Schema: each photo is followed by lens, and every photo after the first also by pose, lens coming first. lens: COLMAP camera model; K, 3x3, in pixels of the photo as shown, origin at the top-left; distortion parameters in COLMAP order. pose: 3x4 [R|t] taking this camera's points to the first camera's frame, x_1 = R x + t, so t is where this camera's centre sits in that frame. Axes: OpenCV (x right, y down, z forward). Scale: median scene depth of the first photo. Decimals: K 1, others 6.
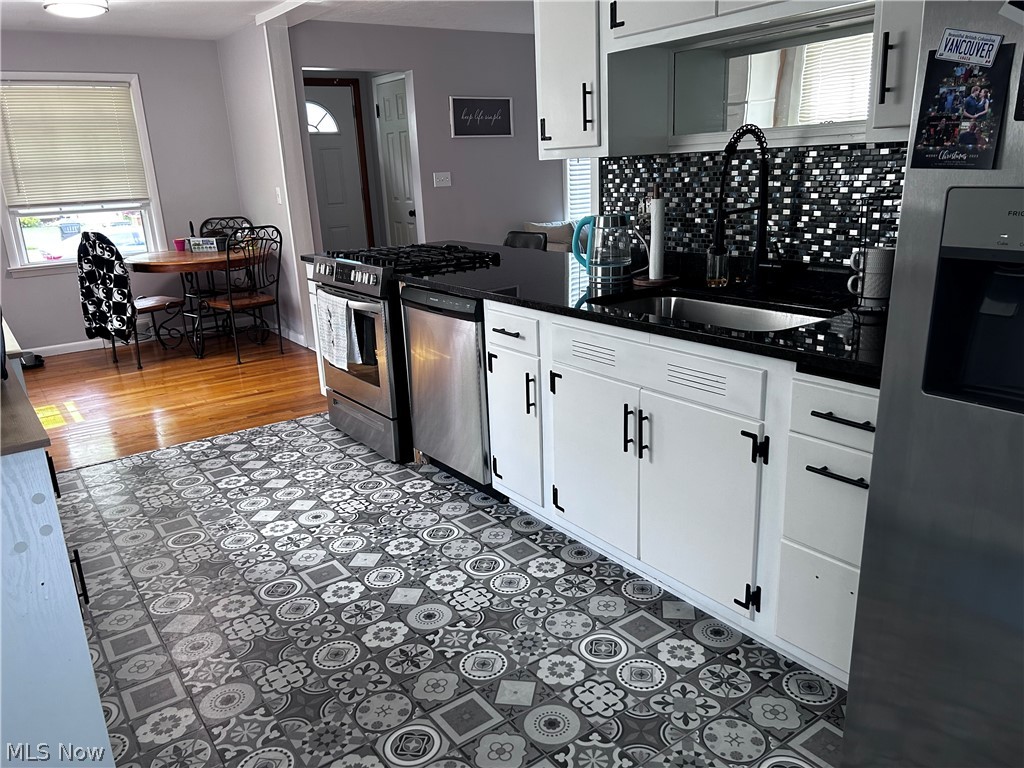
lens RADIAL K [[776.3, 0, 512.0], [0, 776.3, 384.0], [0, 0, 1]] dist [0.036368, -0.003966]
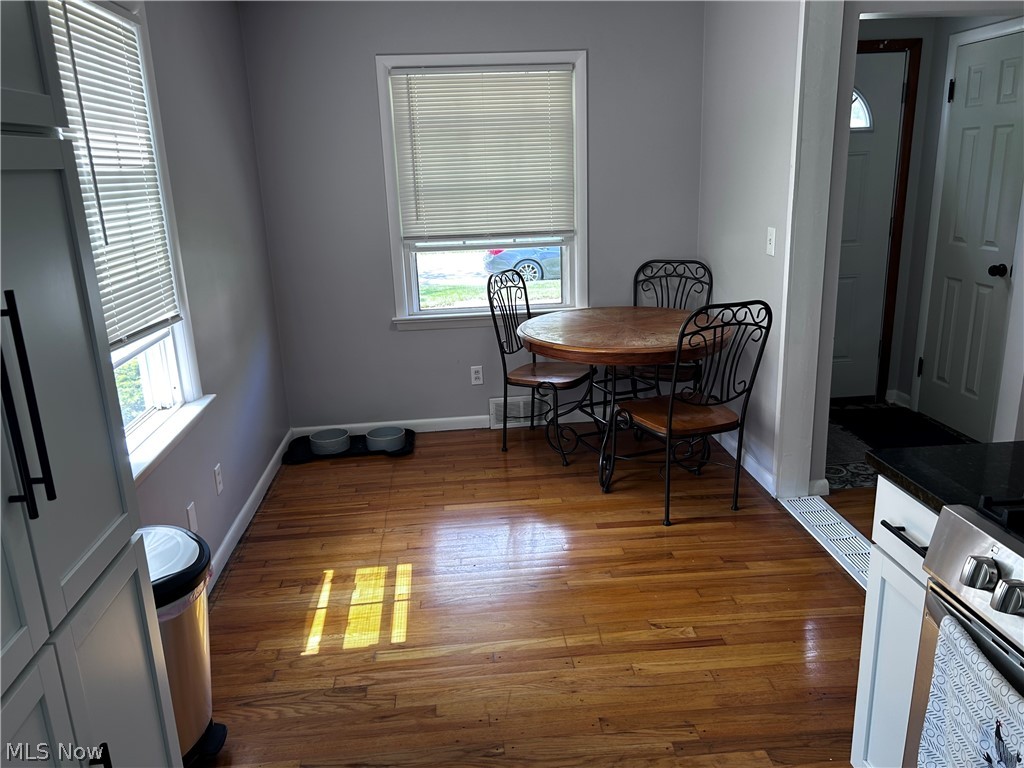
lens RADIAL K [[776.3, 0, 512.0], [0, 776.3, 384.0], [0, 0, 1]] dist [0.036368, -0.003966]
pose [[0.864565, 0.143589, -0.481570, -0.174506], [-0.142832, 0.988999, 0.038461, -0.132767], [0.481795, 0.035532, 0.875563, 0.410847]]
